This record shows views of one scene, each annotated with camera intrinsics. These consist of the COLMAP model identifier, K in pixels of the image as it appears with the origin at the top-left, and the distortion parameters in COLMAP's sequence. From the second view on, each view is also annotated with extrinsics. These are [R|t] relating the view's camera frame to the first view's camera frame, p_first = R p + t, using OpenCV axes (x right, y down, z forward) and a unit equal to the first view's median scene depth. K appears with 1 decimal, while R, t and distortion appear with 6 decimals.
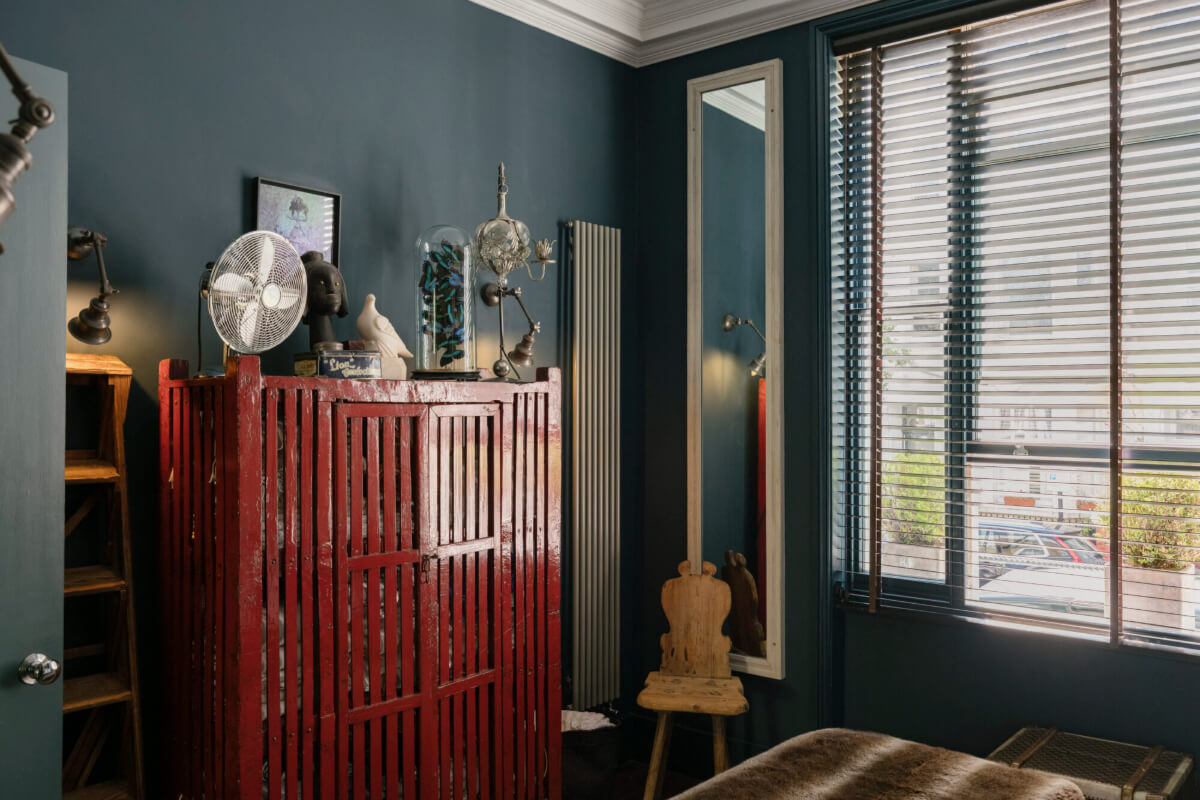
lens RADIAL K [[978.9, 0, 598.5], [0, 978.9, 393.3], [0, 0, 1]] dist [-0.020997, 0.030577]
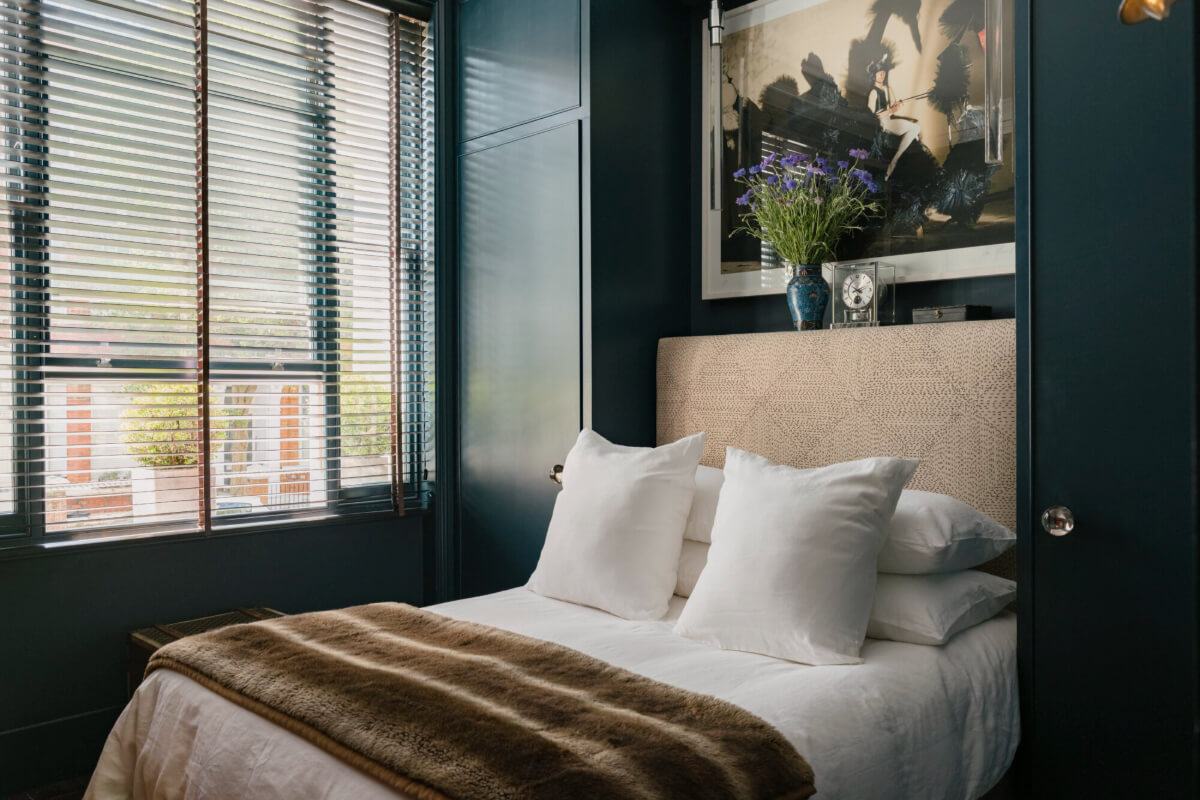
lens RADIAL K [[978.9, 0, 598.5], [0, 978.9, 393.3], [0, 0, 1]] dist [-0.020997, 0.030577]
pose [[0.083766, 0.000814, 0.996485, -0.504735], [-0.003502, 0.999994, -0.000522, 0.085786], [-0.996479, -0.003446, 0.083768, 0.403247]]
